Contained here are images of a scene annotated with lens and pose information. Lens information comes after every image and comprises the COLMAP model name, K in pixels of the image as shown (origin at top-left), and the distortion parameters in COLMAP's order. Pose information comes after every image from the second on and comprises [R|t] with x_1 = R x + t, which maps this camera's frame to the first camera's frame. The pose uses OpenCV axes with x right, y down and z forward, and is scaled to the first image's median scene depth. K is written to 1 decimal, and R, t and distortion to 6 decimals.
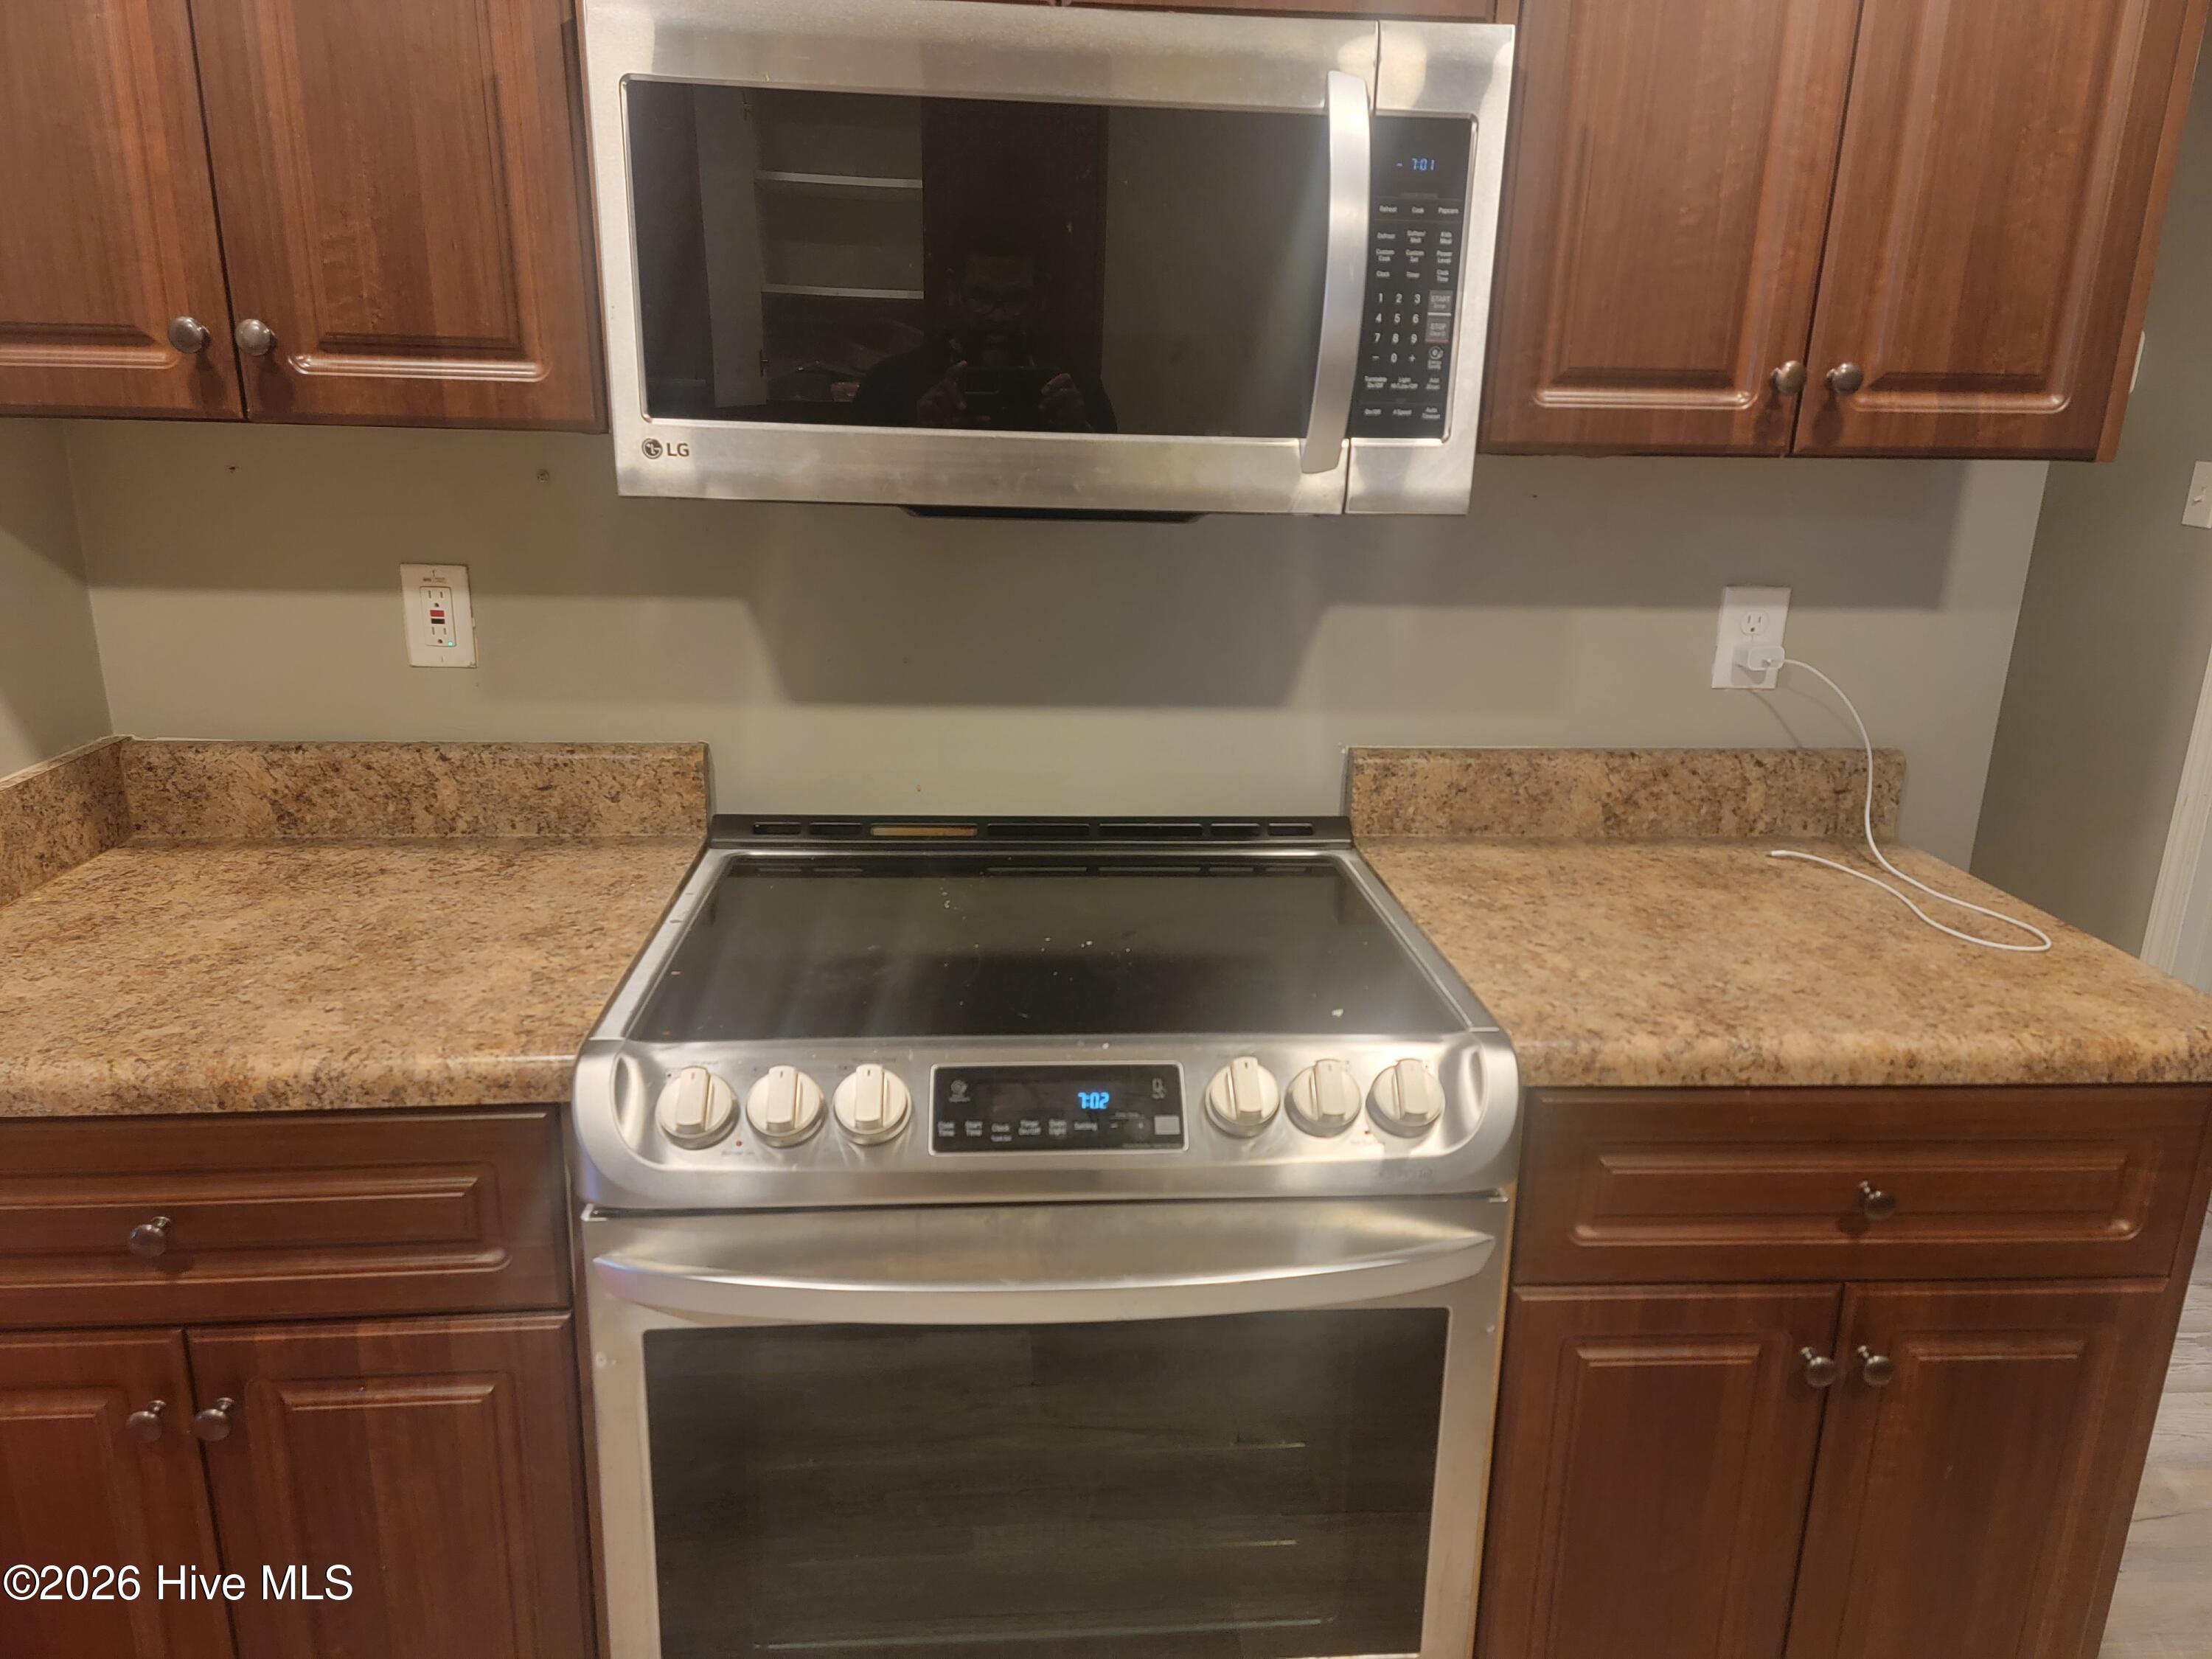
lens RADIAL K [[1541.8, 0, 1115.2], [0, 1541.8, 820.7], [0, 0, 1]] dist [0.080630, -0.069822]
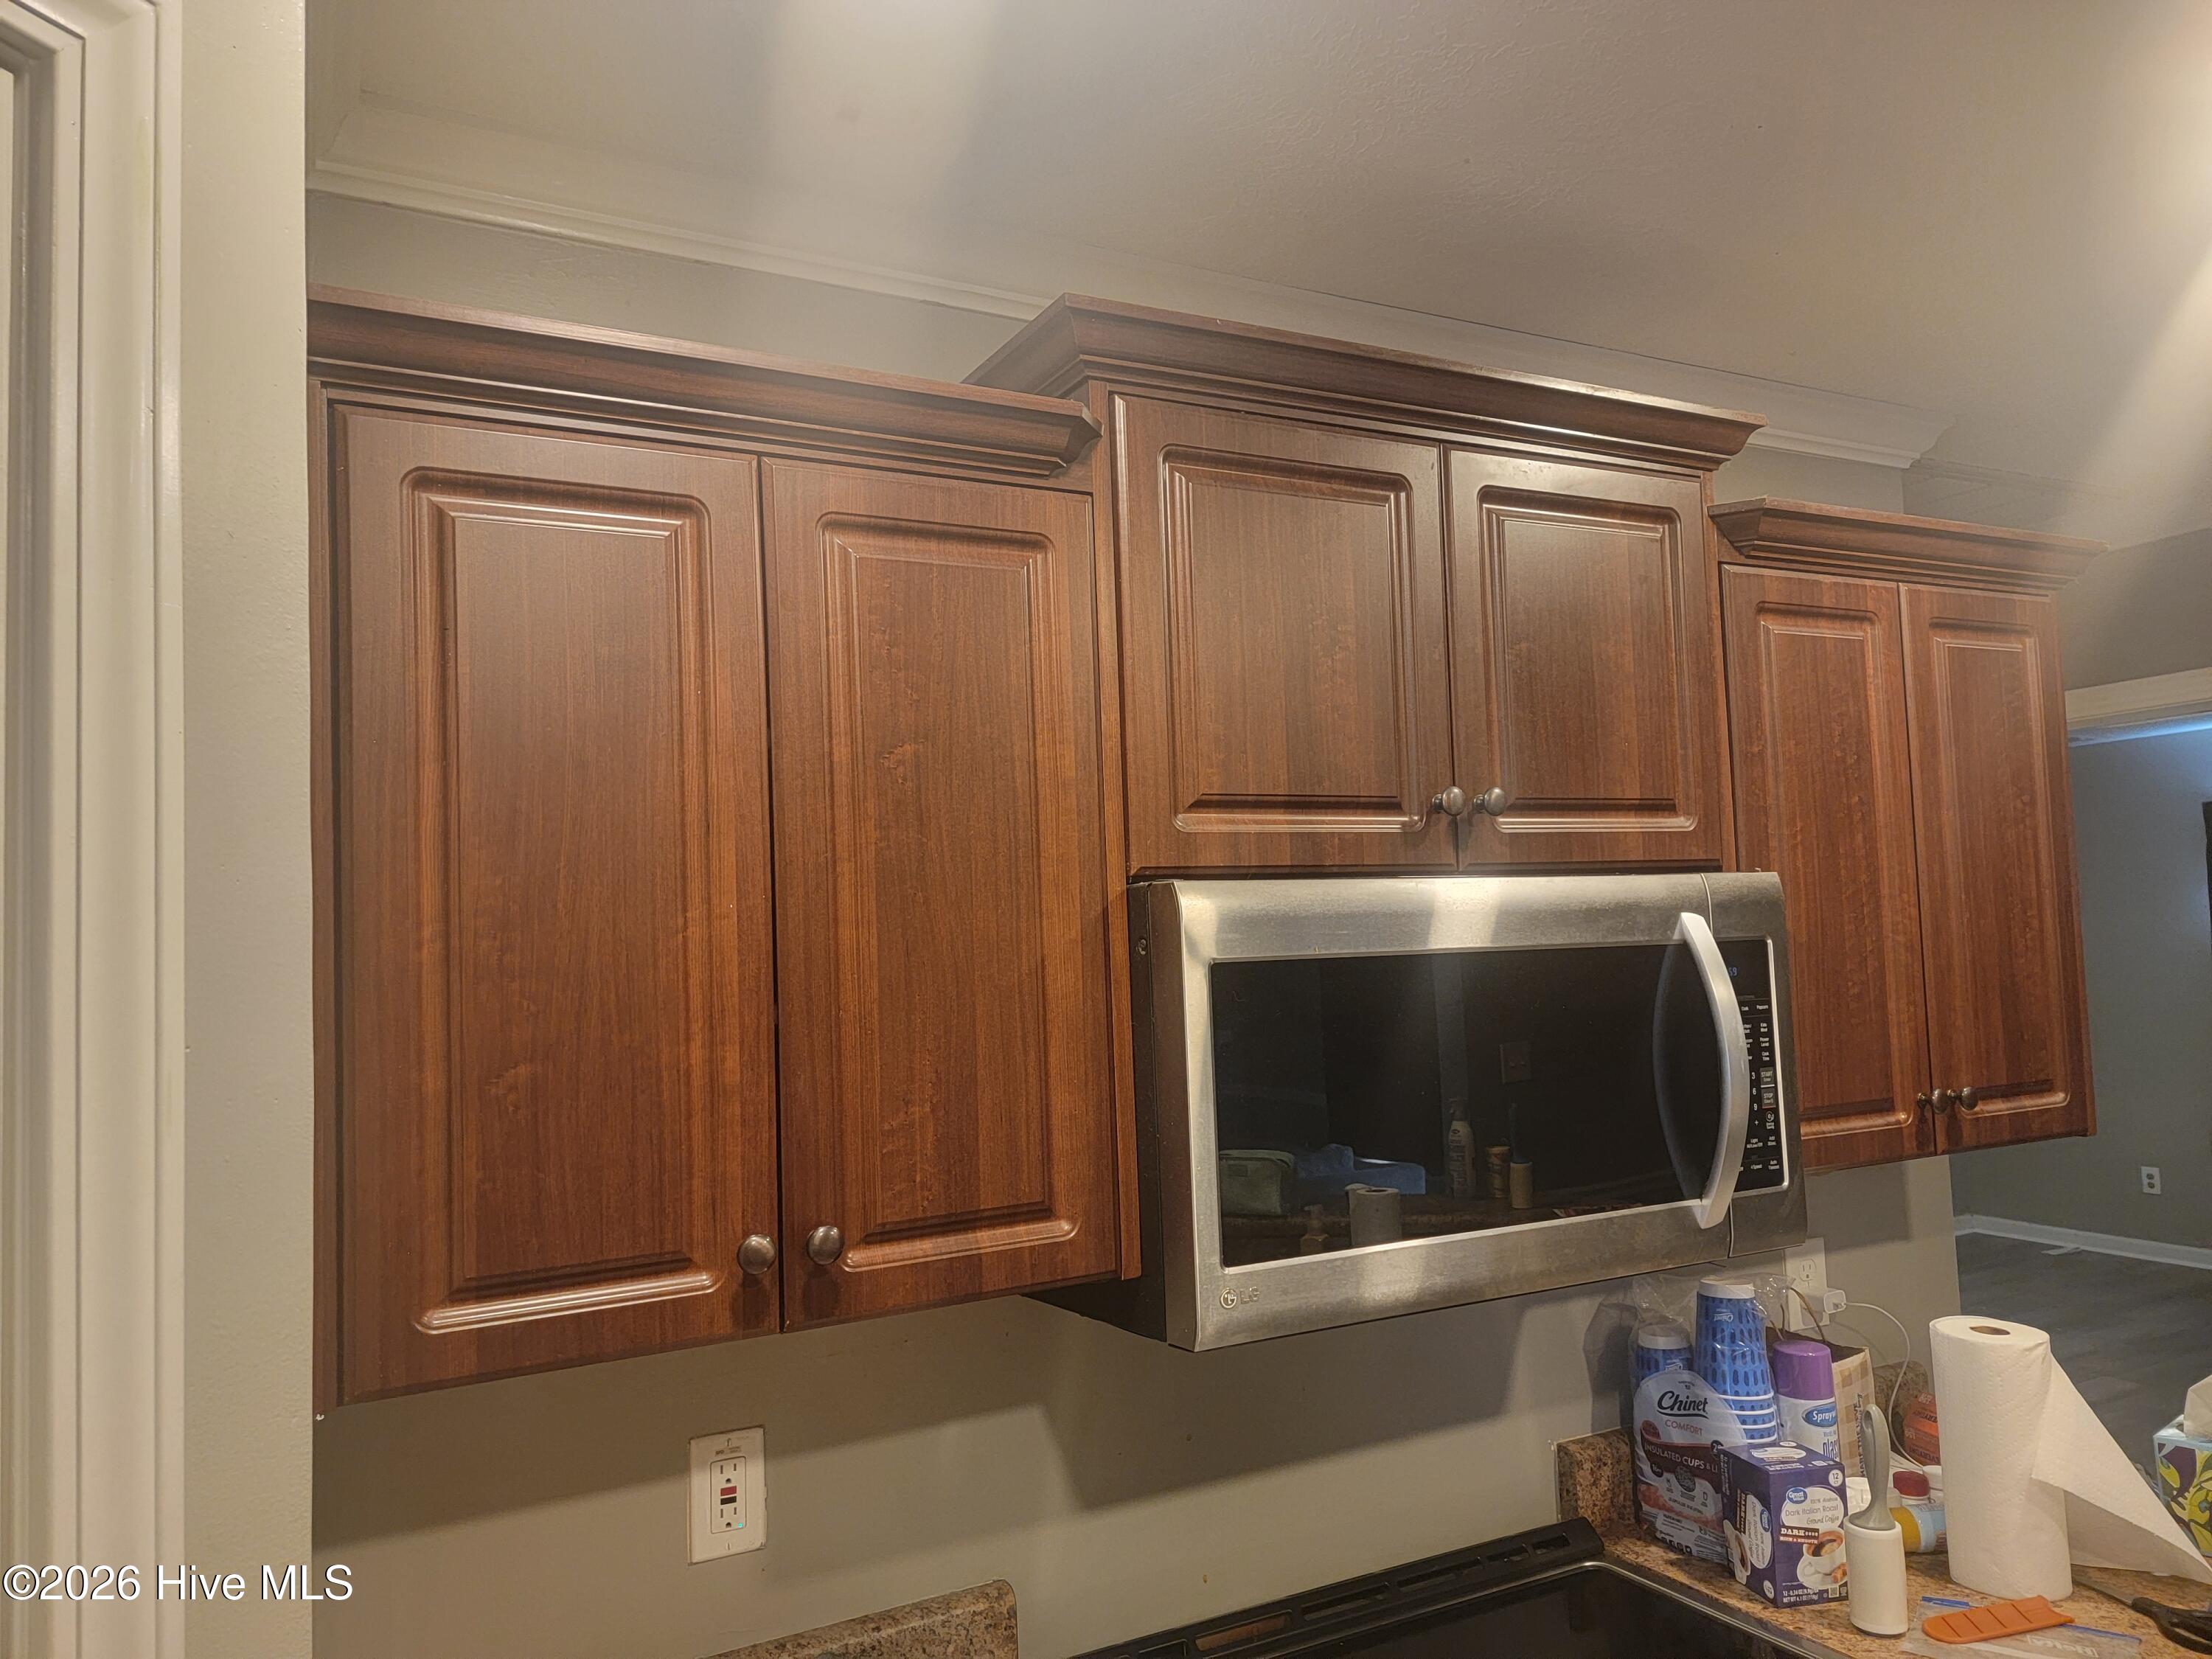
lens RADIAL K [[1541.8, 0, 1107.5], [0, 1541.8, 833.8], [0, 0, 1]] dist [0.080630, -0.069822]
pose [[0.915353, -0.035679, 0.401067, -0.686192], [0.171063, 0.936165, -0.307135, -0.203801], [-0.364507, 0.349745, 0.863025, 0.058677]]
